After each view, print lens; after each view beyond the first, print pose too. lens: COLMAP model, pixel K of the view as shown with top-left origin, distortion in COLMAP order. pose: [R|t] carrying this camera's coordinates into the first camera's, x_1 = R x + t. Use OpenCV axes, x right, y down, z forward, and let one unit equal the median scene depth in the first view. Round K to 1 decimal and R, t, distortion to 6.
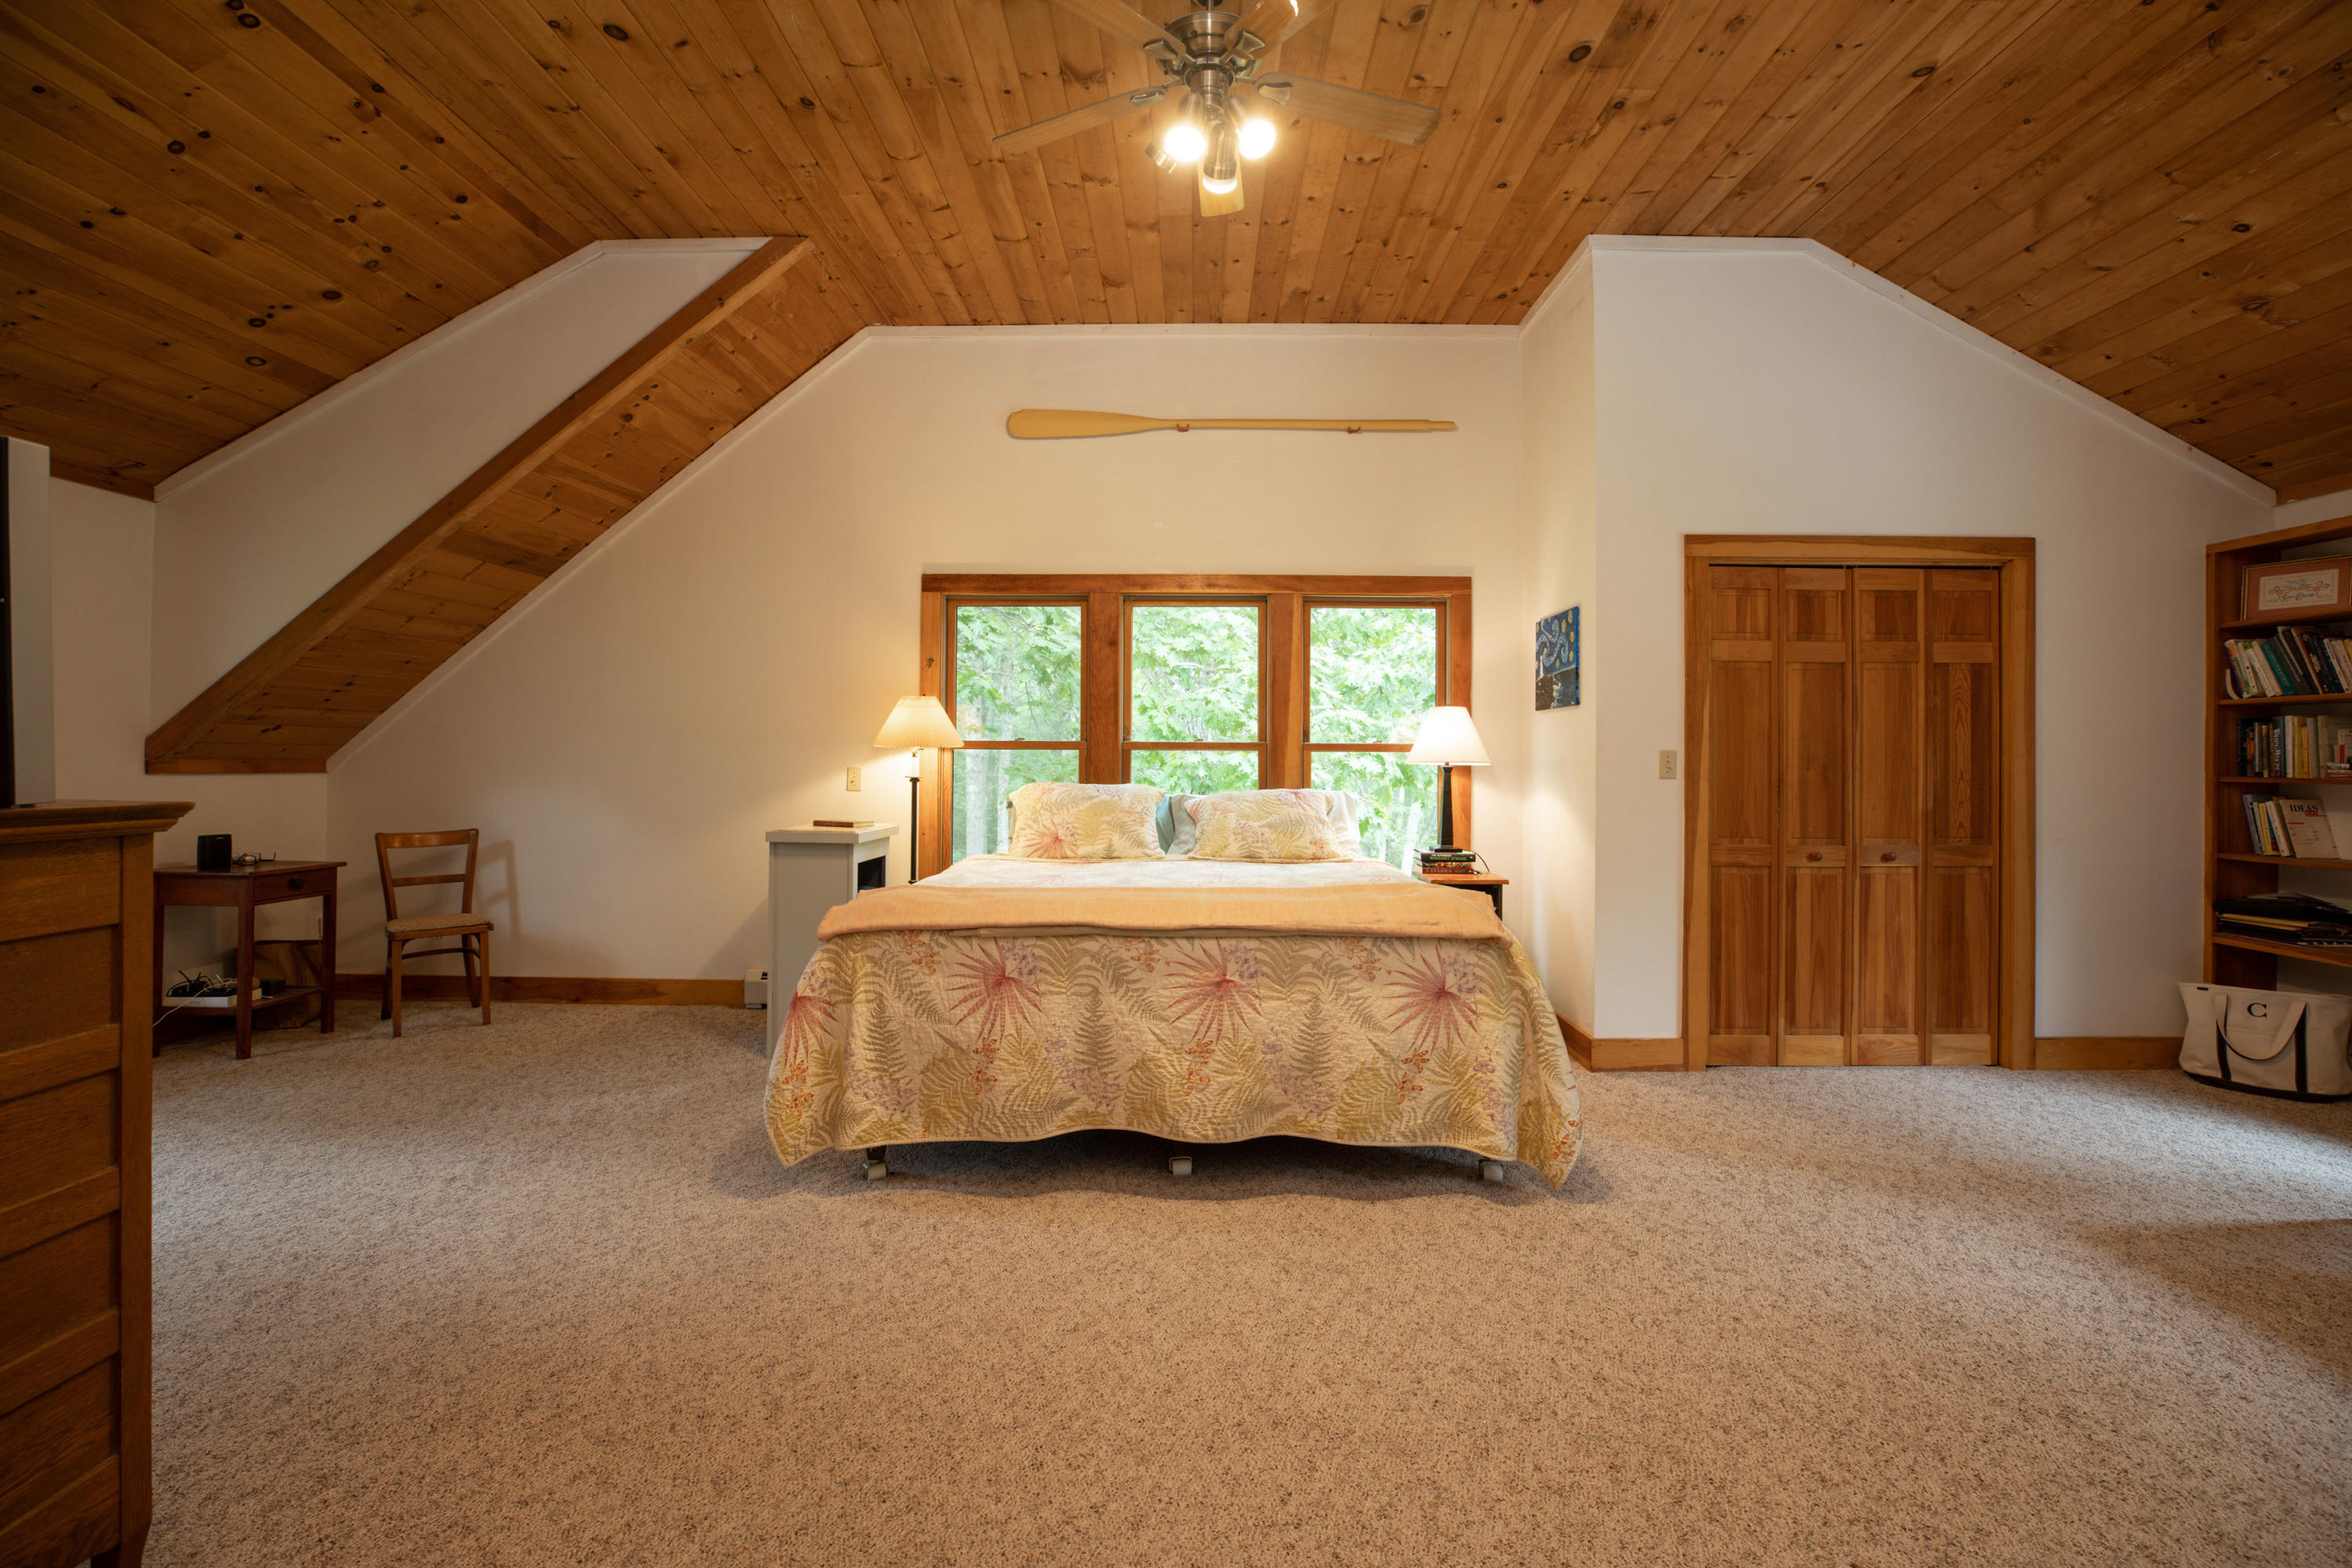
lens RADIAL K [[1091.6, 0, 1184.8], [0, 1091.6, 769.3], [0, 0, 1]] dist [-0.033862, 0.003904]
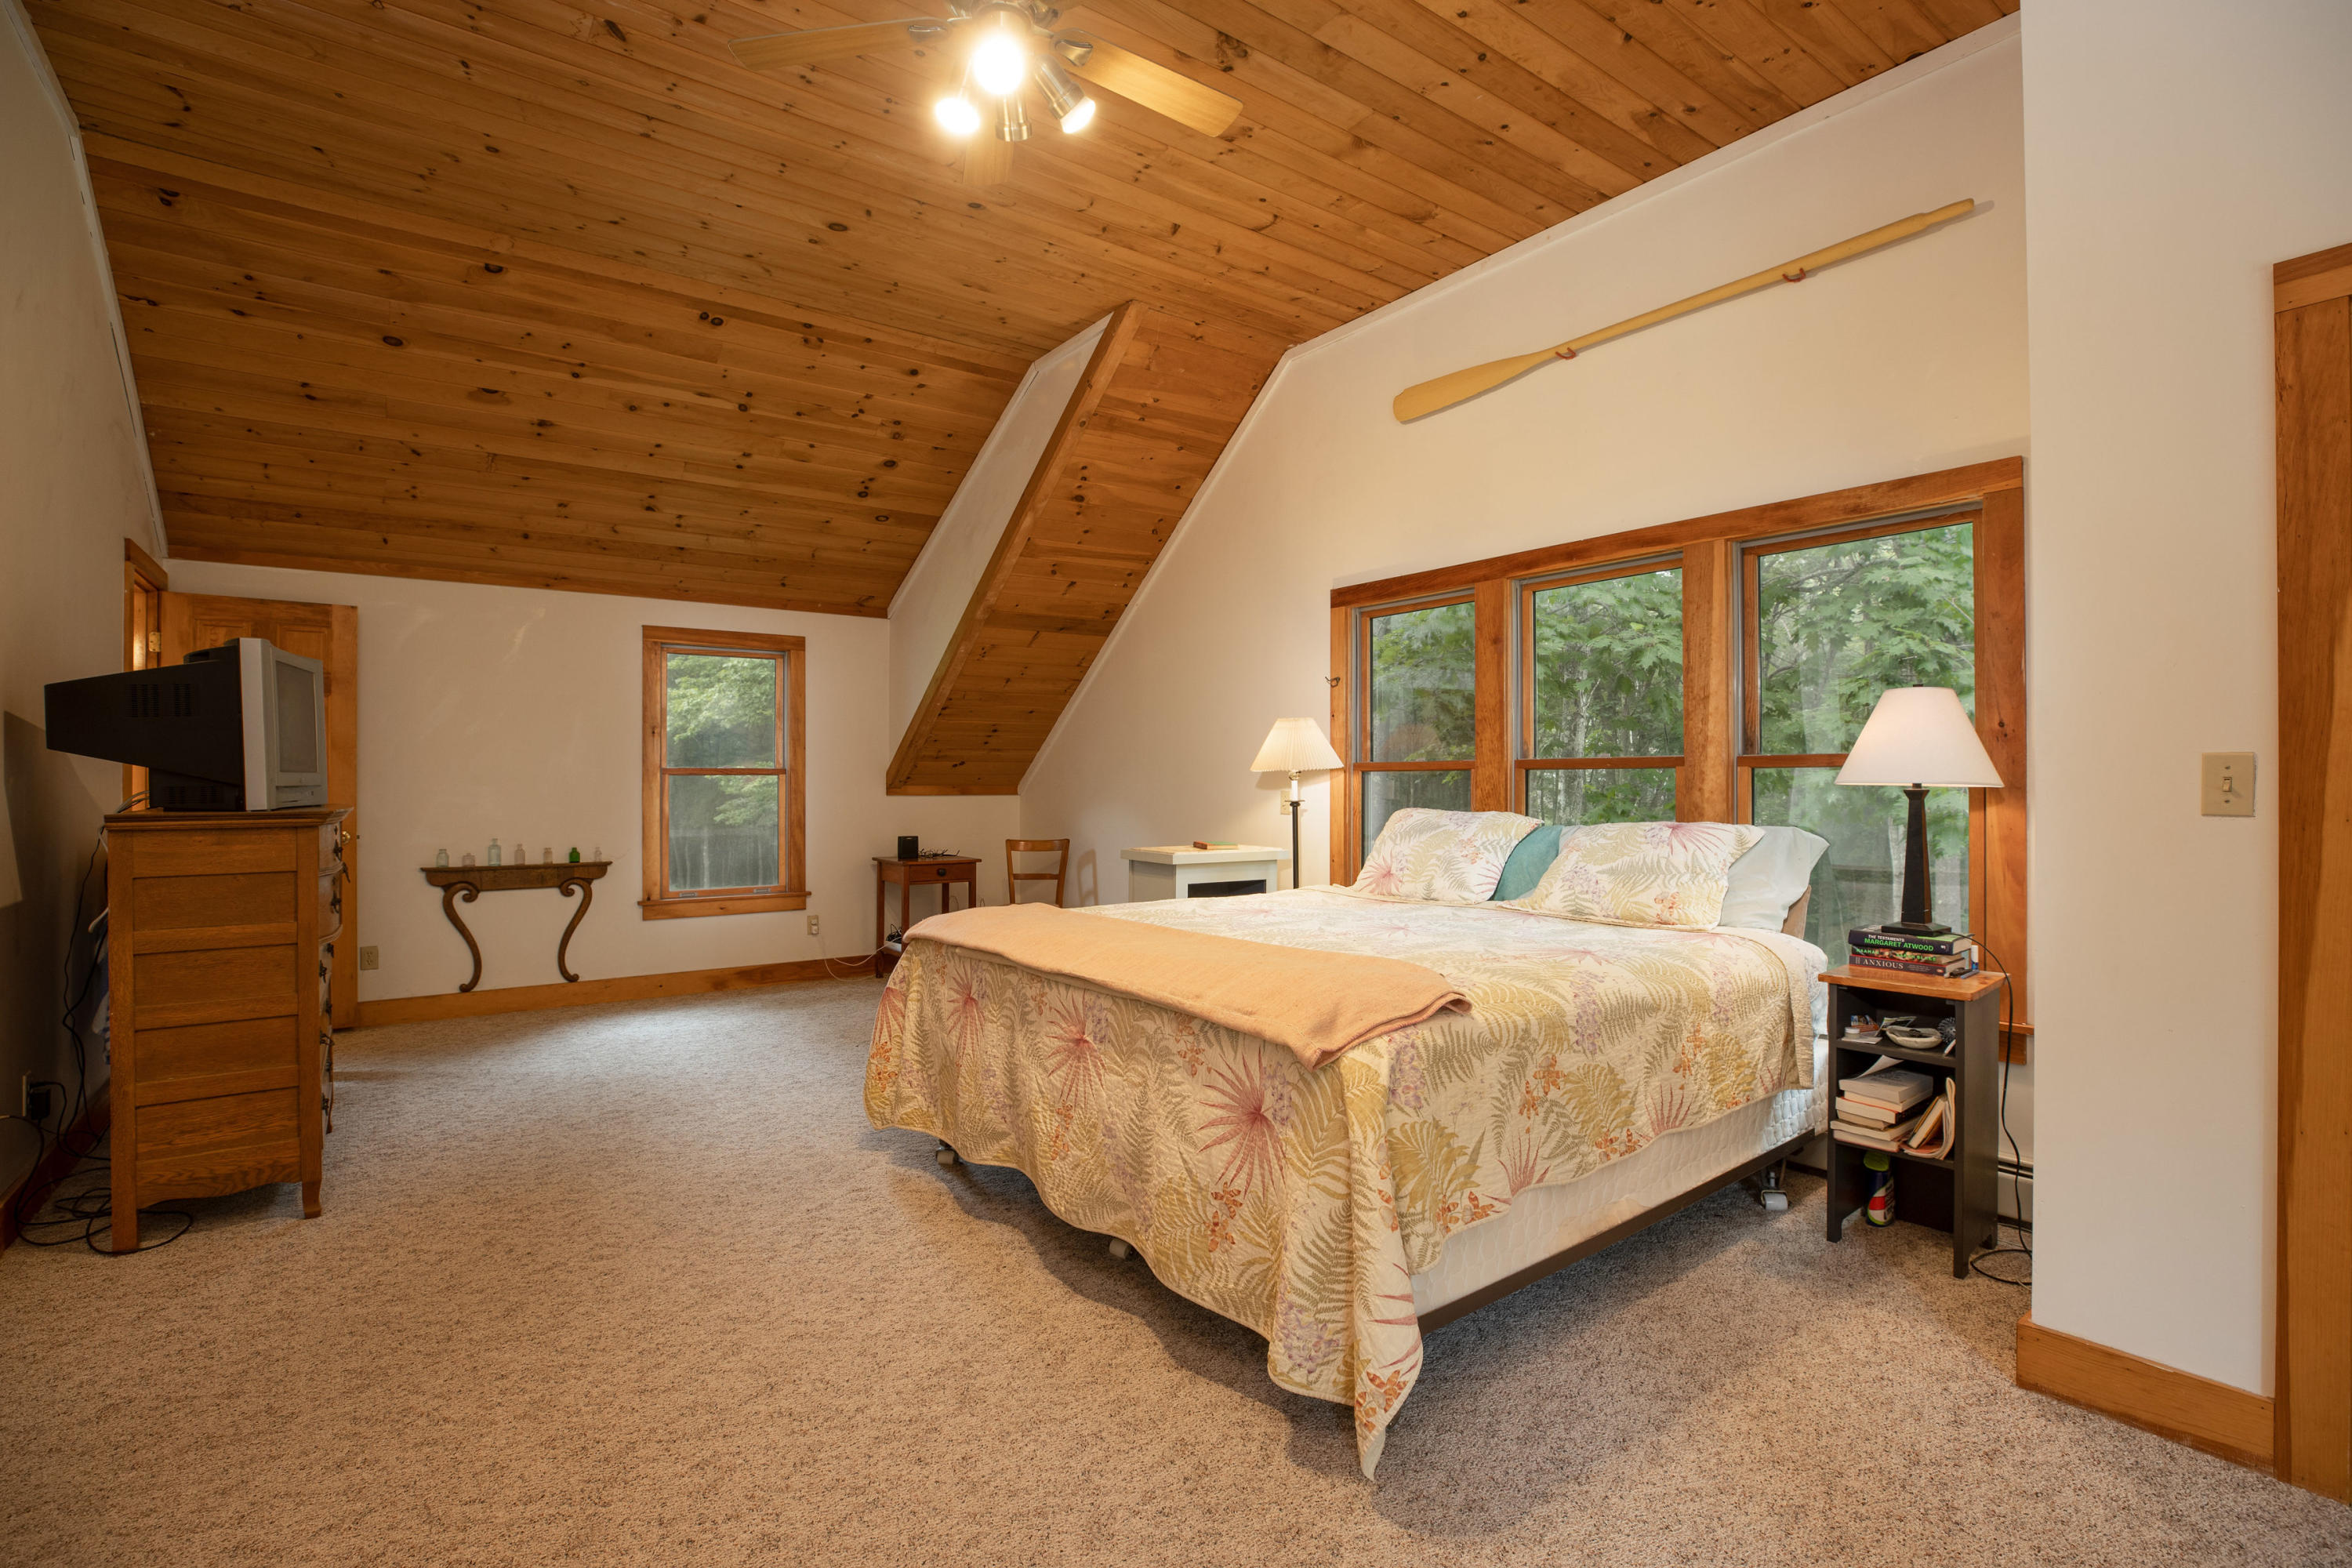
lens RADIAL K [[1091.6, 0, 1178.4], [0, 1091.6, 788.4], [0, 0, 1]] dist [-0.033862, 0.003904]
pose [[0.598167, -0.001559, -0.801370, 0.765860], [-0.000757, 0.999997, -0.002511, -0.002521], [0.801371, 0.002108, 0.598163, 0.540576]]
